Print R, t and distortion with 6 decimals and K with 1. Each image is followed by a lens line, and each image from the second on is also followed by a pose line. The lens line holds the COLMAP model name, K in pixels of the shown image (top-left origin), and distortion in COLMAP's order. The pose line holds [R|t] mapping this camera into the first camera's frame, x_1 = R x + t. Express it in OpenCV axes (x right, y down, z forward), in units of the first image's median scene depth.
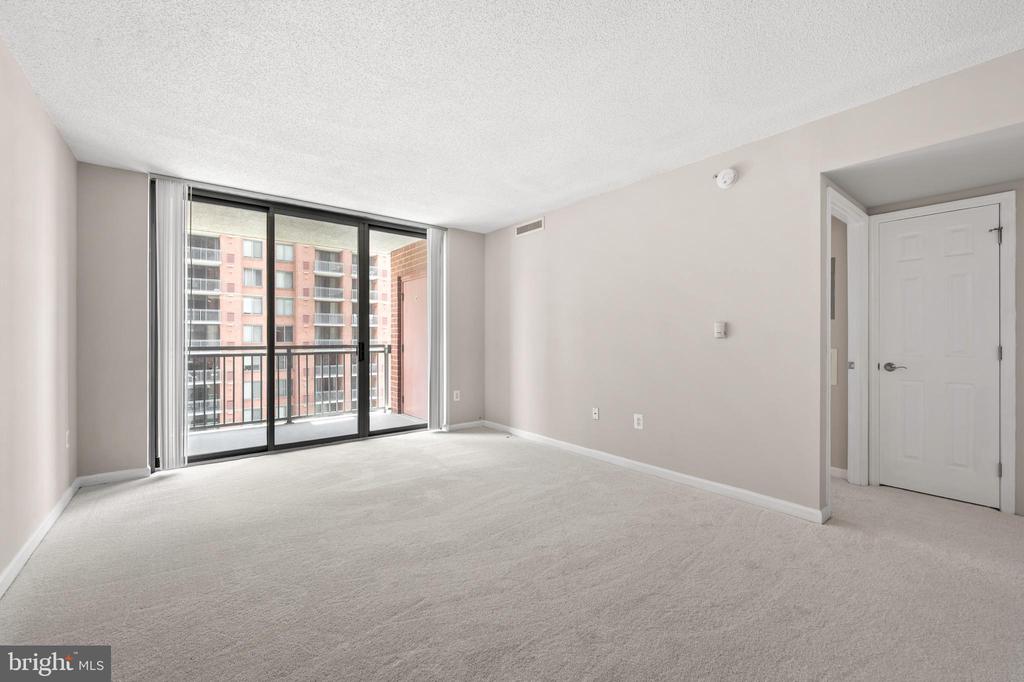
lens RADIAL K [[424.7, 0, 511.2], [0, 424.7, 338.3], [0, 0, 1]] dist [0.002413, -0.000958]
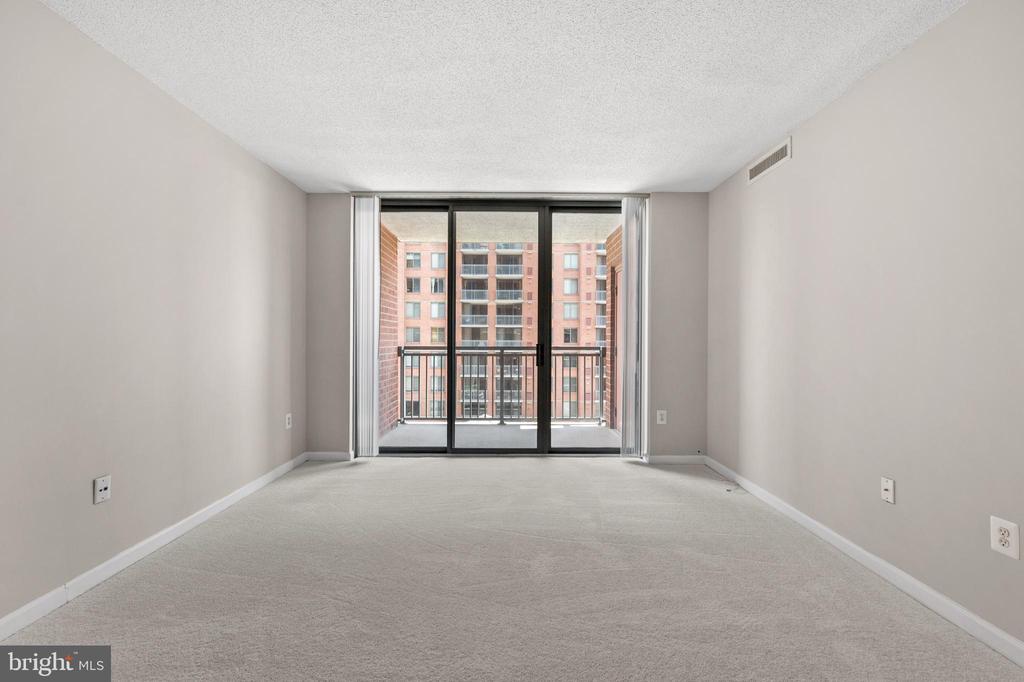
lens RADIAL K [[424.7, 0, 509.1], [0, 424.7, 340.3], [0, 0, 1]] dist [0.002413, -0.000958]
pose [[0.787054, 0.004752, -0.616866, 0.129678], [-0.004121, 0.999989, 0.002445, 0.000245], [0.616870, 0.000617, 0.787065, 0.271202]]
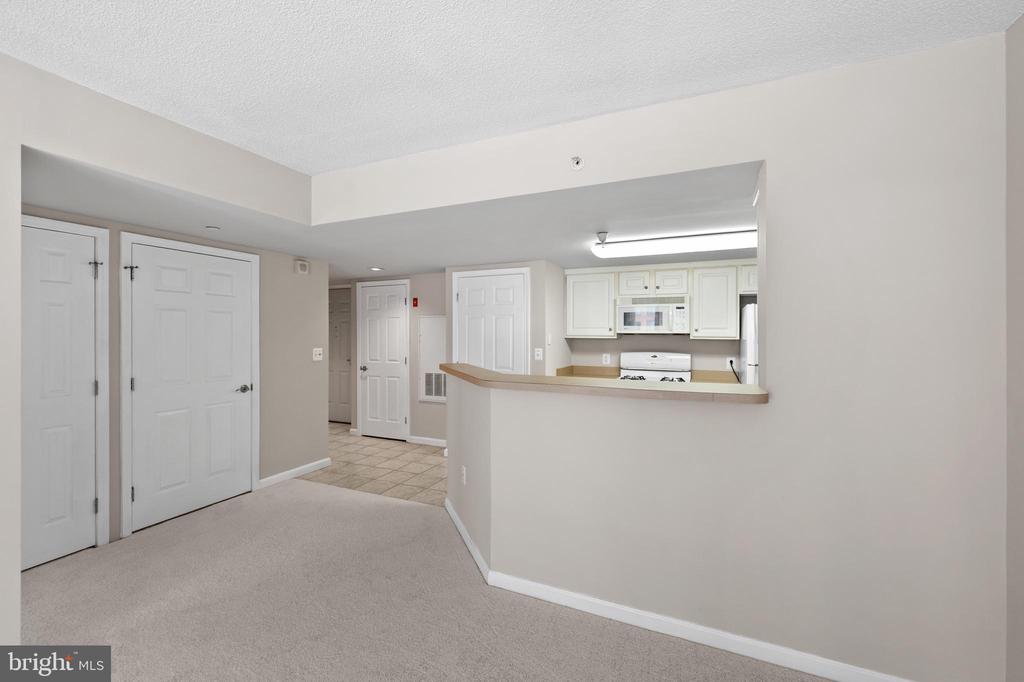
lens RADIAL K [[424.7, 0, 514.0], [0, 424.7, 333.7], [0, 0, 1]] dist [0.002413, -0.000958]
pose [[-0.470276, -0.005128, 0.882504, -0.102317], [-0.002772, 0.999987, 0.004333, -0.056307], [-0.882515, -0.000409, -0.470284, 0.348489]]
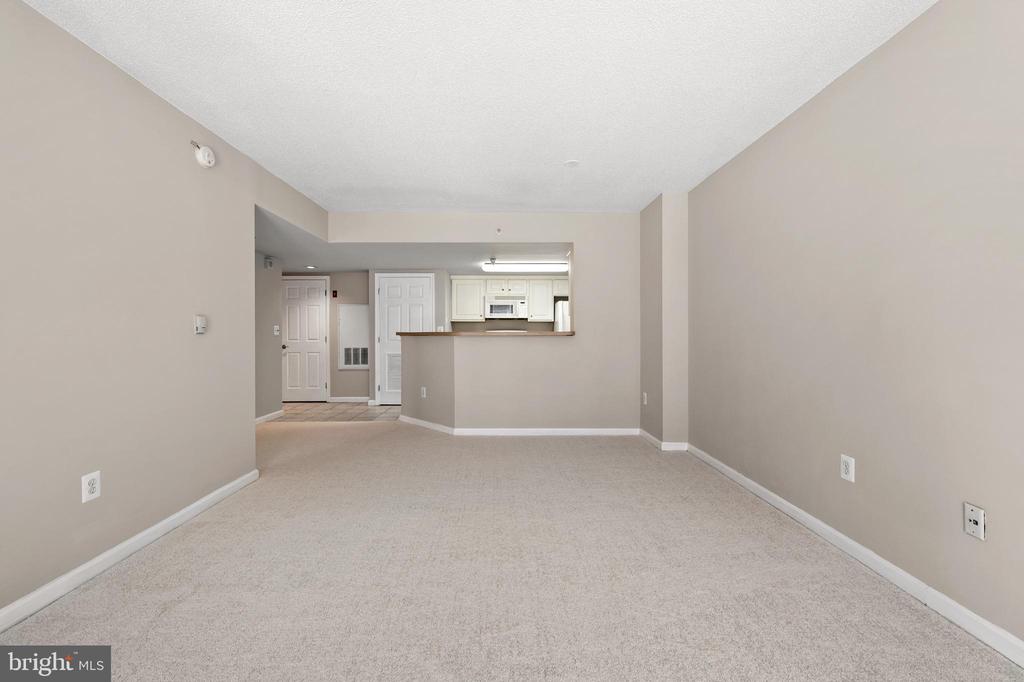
lens RADIAL K [[424.7, 0, 517.8], [0, 424.7, 333.3], [0, 0, 1]] dist [0.002413, -0.000958]
pose [[-0.805842, 0.000111, 0.592131, -0.354018], [0.001011, 0.999999, 0.001189, -0.000905], [-0.592130, 0.001557, -0.805841, 0.845502]]
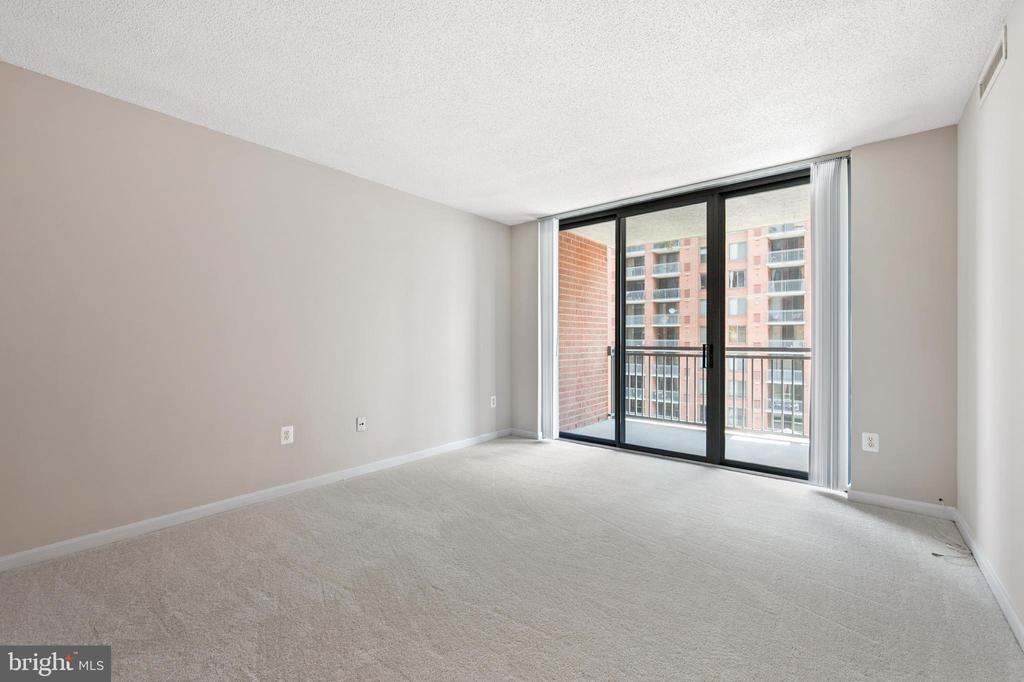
lens RADIAL K [[424.7, 0, 509.8], [0, 424.7, 338.2], [0, 0, 1]] dist [0.002413, -0.000958]
pose [[0.213886, -0.001191, -0.976858, 0.343159], [-0.000756, 0.999999, -0.001385, -0.000346], [0.976858, 0.001034, 0.213885, 0.450297]]
